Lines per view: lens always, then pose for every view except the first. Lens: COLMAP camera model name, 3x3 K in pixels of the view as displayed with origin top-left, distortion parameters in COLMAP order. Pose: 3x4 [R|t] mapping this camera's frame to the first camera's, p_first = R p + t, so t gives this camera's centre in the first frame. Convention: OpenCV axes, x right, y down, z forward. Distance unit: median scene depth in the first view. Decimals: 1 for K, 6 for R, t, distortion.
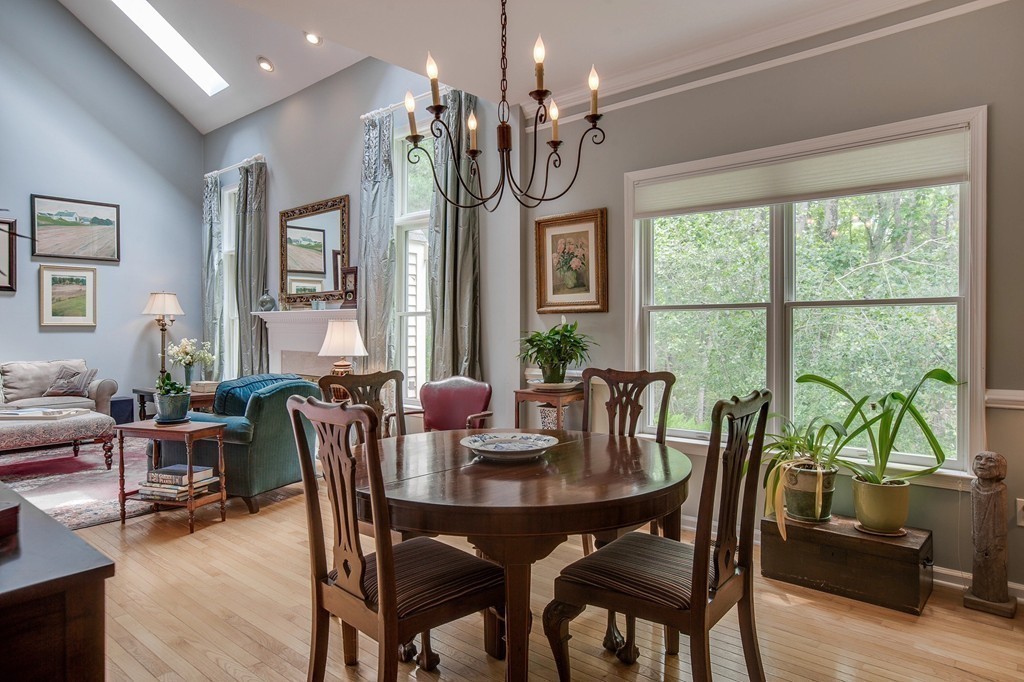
lens RADIAL K [[643.8, 0, 515.9], [0, 643.8, 341.6], [0, 0, 1]] dist [-0.018691, 0.004914]
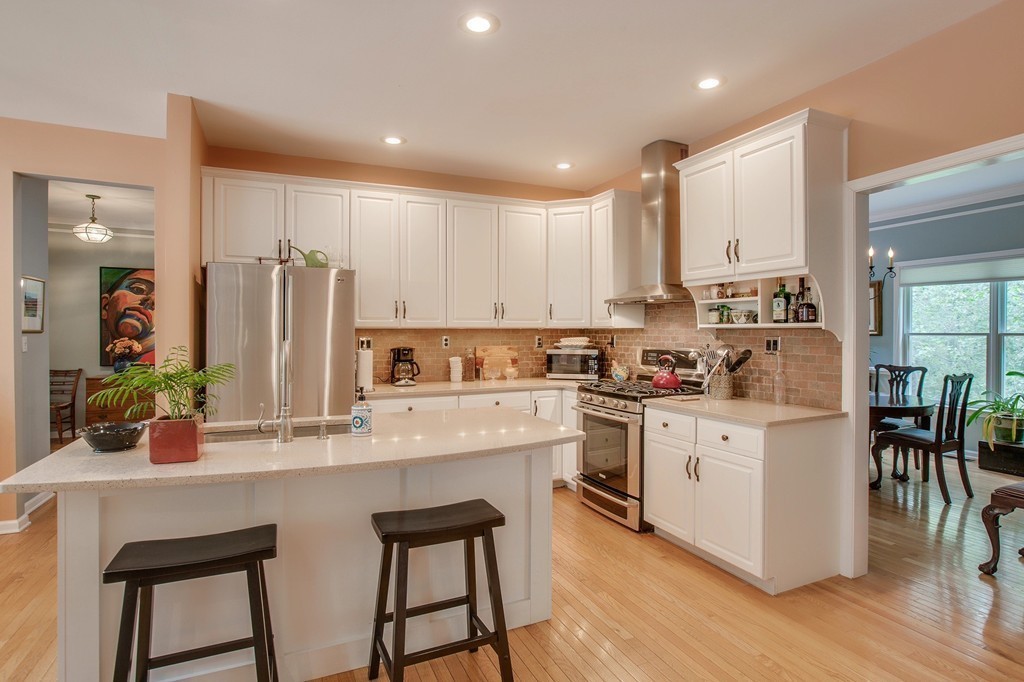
lens RADIAL K [[518.7, 0, 485.3], [0, 518.7, 339.8], [0, 0, 1]] dist [-0.018231, 0.004445]
pose [[0.897336, 0.012147, -0.441180, -0.333897], [-0.010789, 0.999926, 0.005586, -0.039667], [0.441216, -0.000253, 0.897401, -1.233817]]
